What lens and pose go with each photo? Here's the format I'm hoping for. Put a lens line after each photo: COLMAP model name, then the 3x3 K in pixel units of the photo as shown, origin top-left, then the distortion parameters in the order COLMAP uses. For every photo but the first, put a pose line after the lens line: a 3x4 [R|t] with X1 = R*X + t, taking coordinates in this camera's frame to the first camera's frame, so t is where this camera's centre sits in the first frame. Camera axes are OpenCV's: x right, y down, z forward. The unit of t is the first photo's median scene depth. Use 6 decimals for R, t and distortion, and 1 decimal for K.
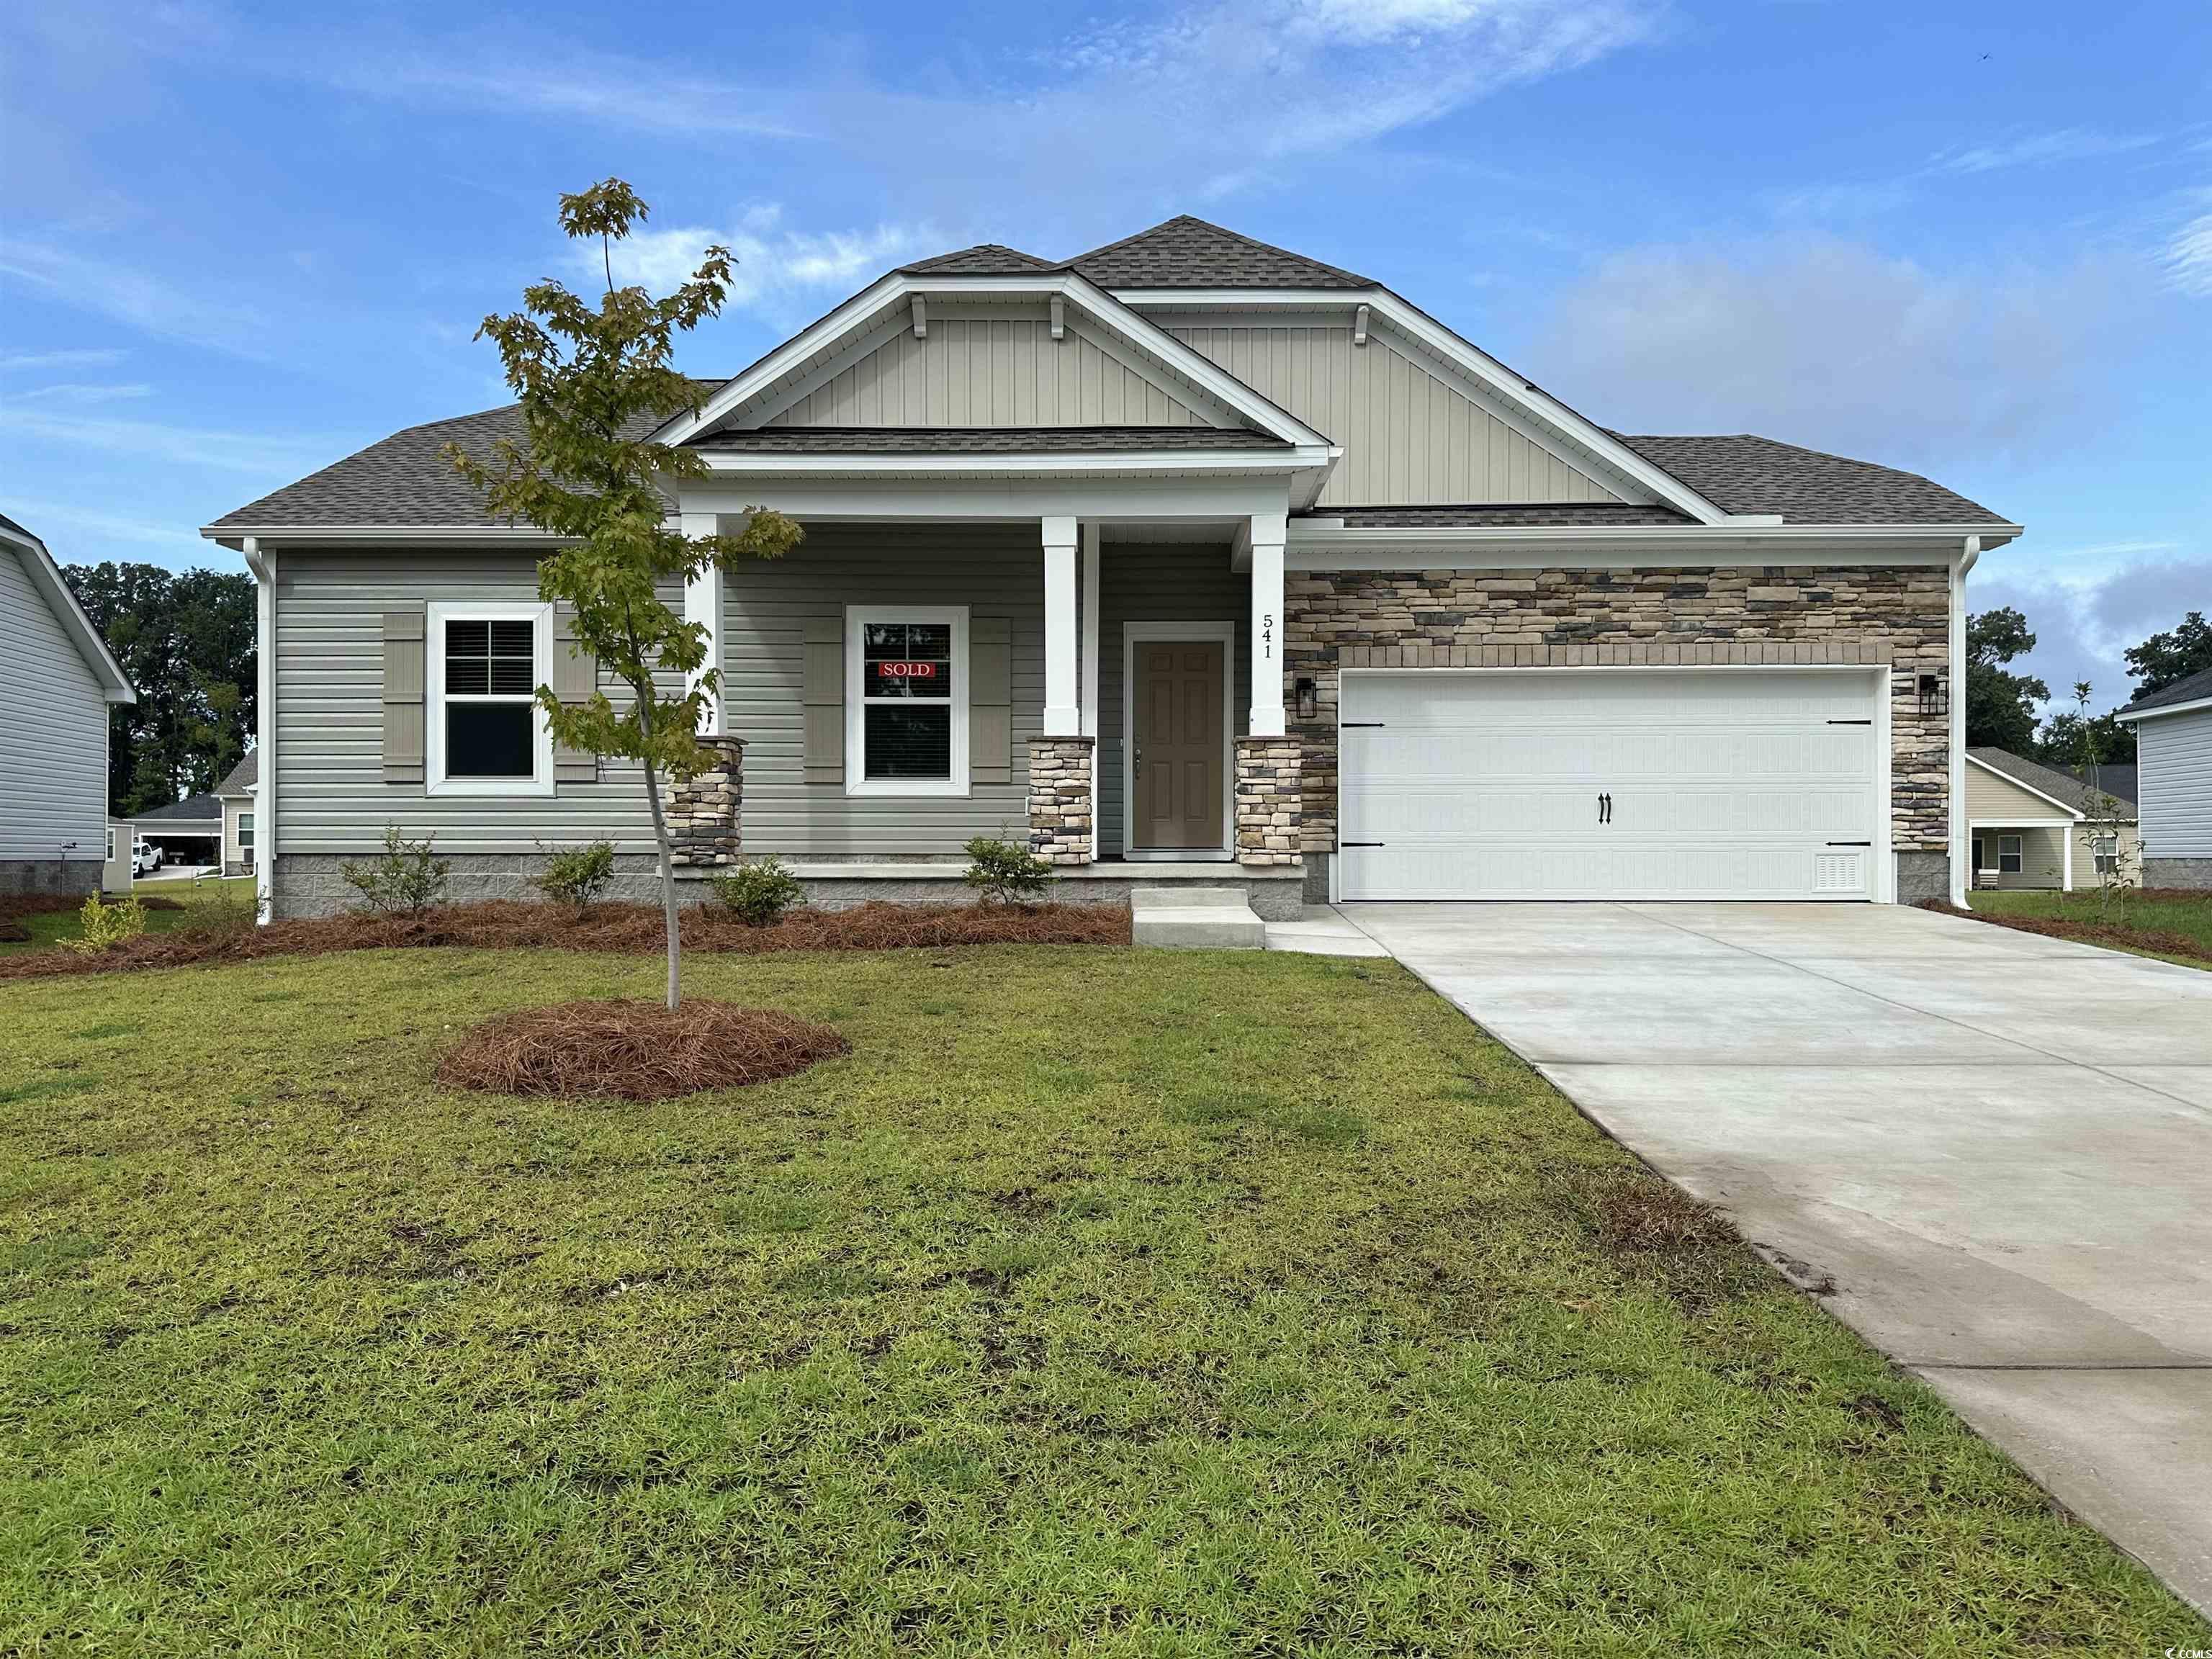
lens RADIAL K [[1783.0, 0, 1102.7], [0, 1783.0, 909.2], [0, 0, 1]] dist [0.197036, -0.477270]
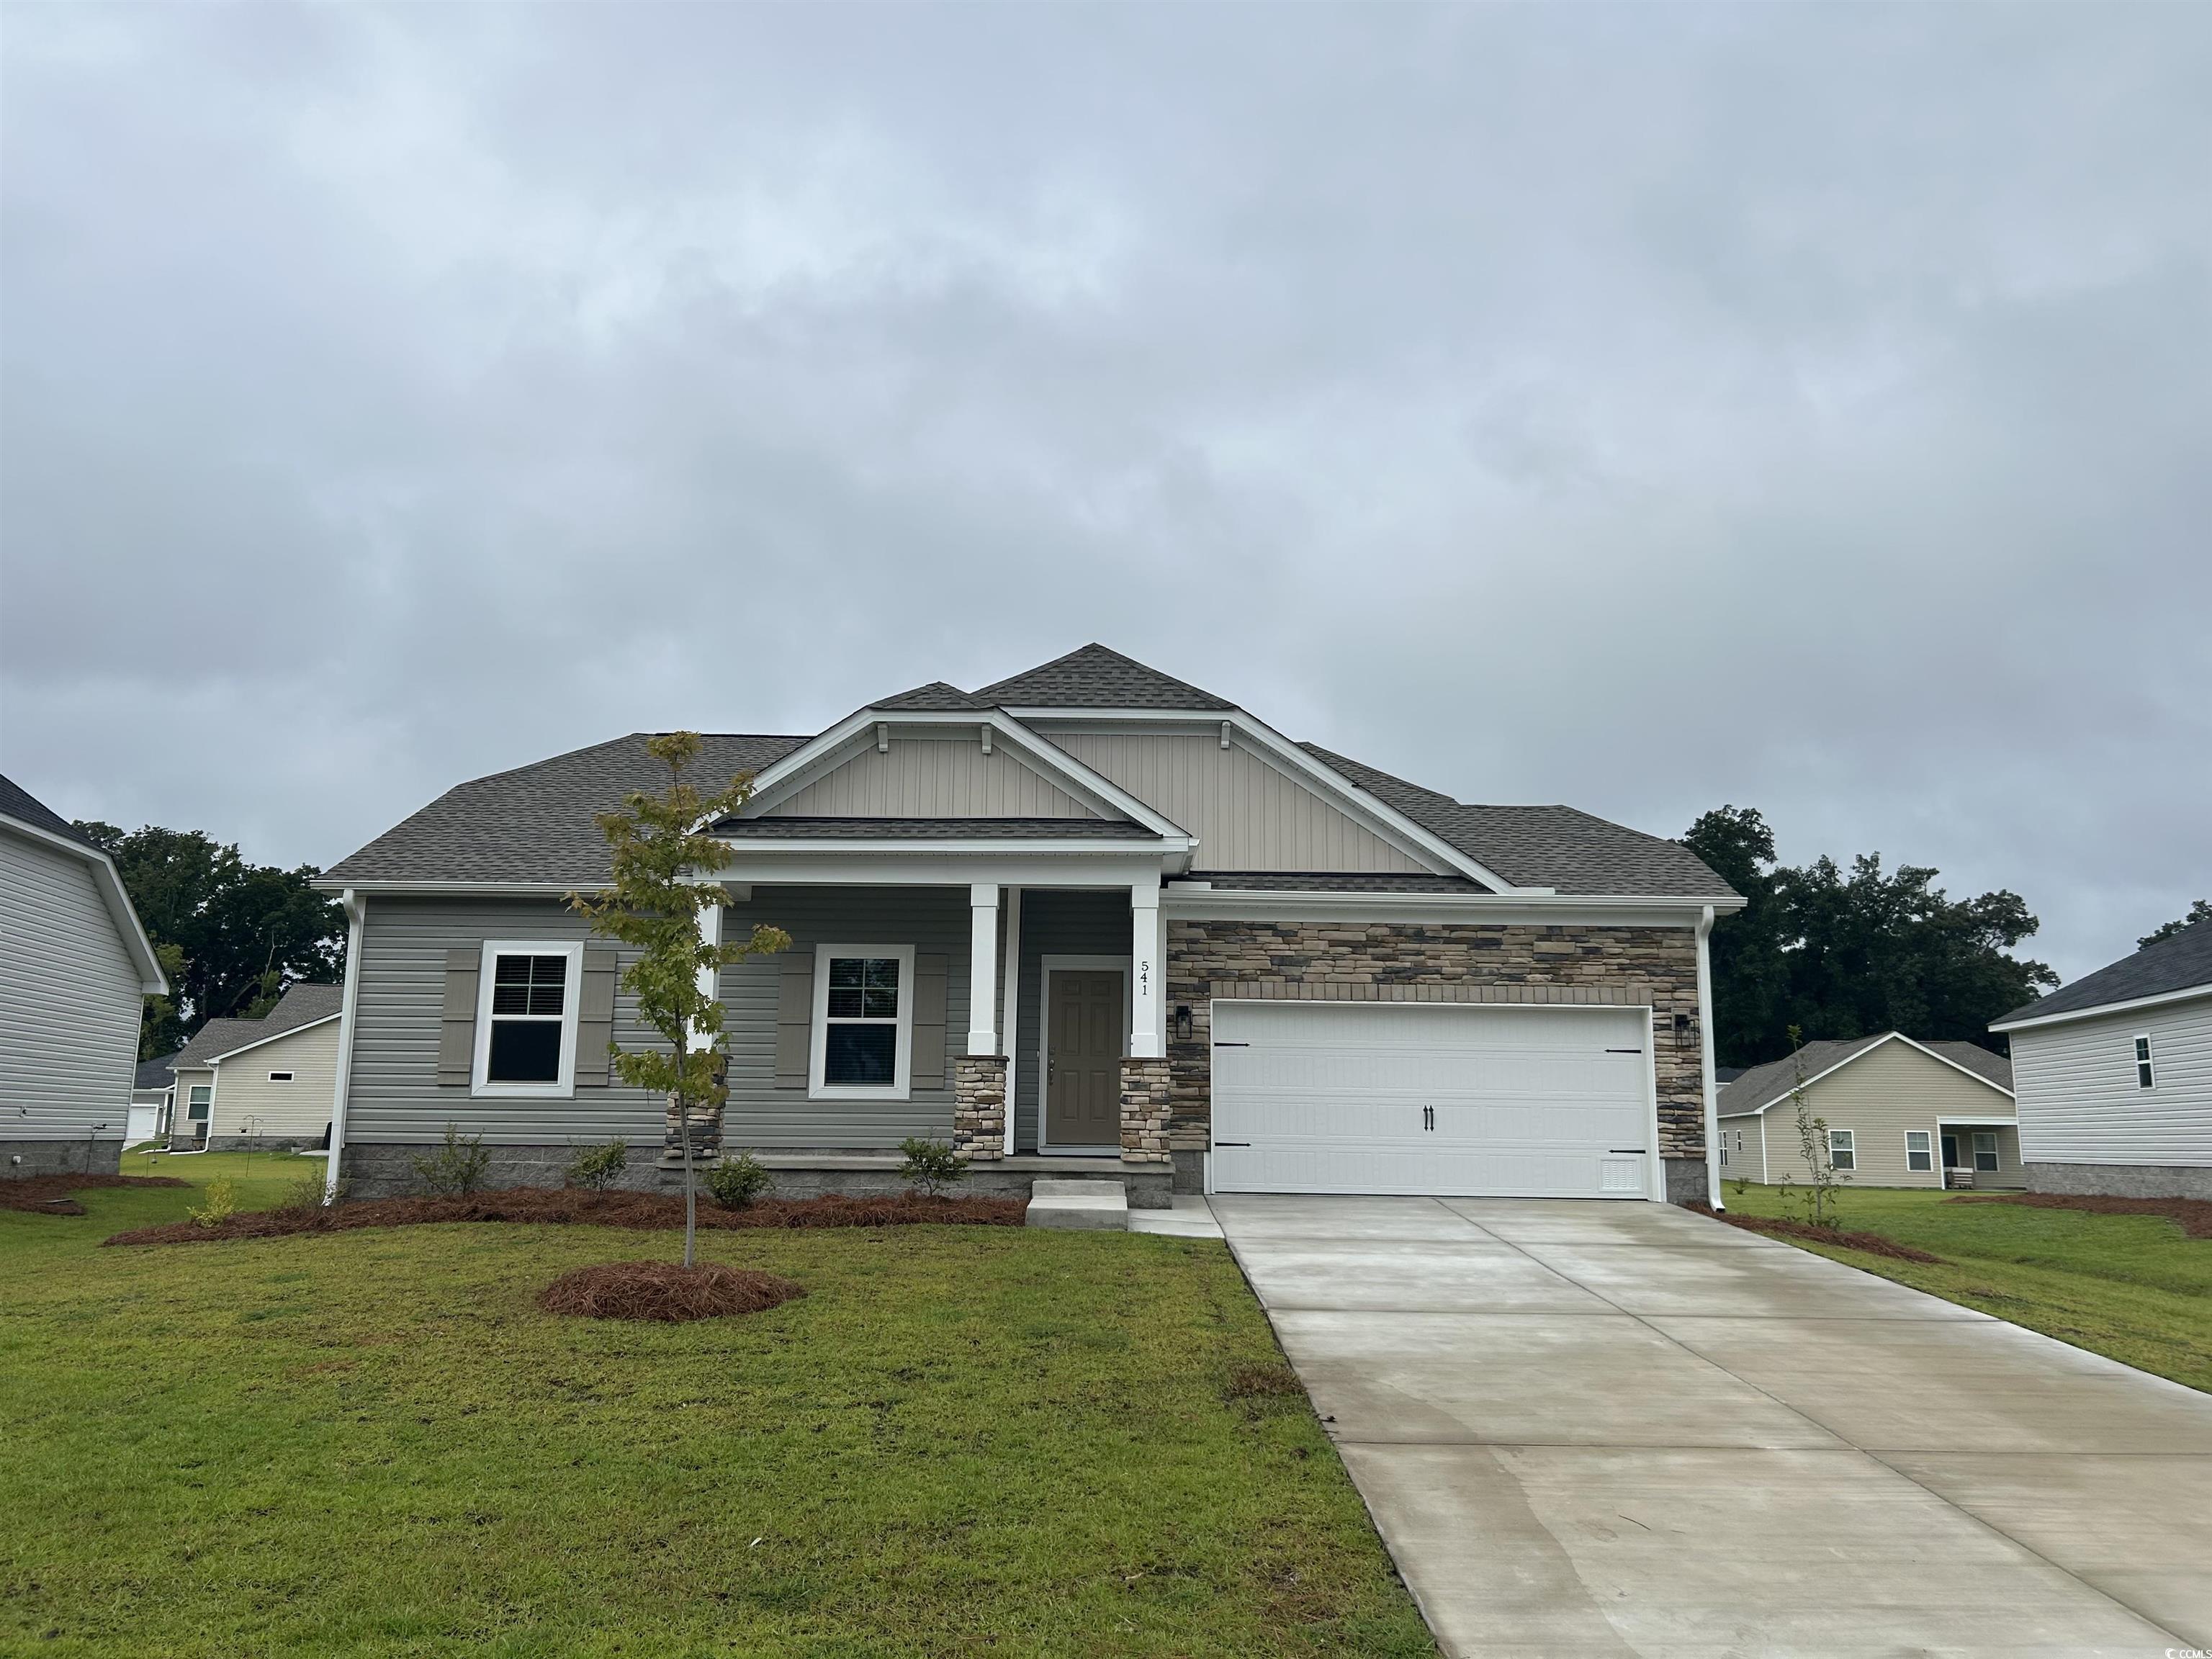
lens RADIAL K [[2085.3, 0, 1097.8], [0, 2085.3, 735.3], [0, 0, 1]] dist [0.182837, -0.737106]
pose [[0.999912, 0.012320, -0.004821, 0.058605], [-0.013064, 0.976955, -0.213044, -0.002784], [0.002085, 0.213089, 0.977031, -0.457153]]
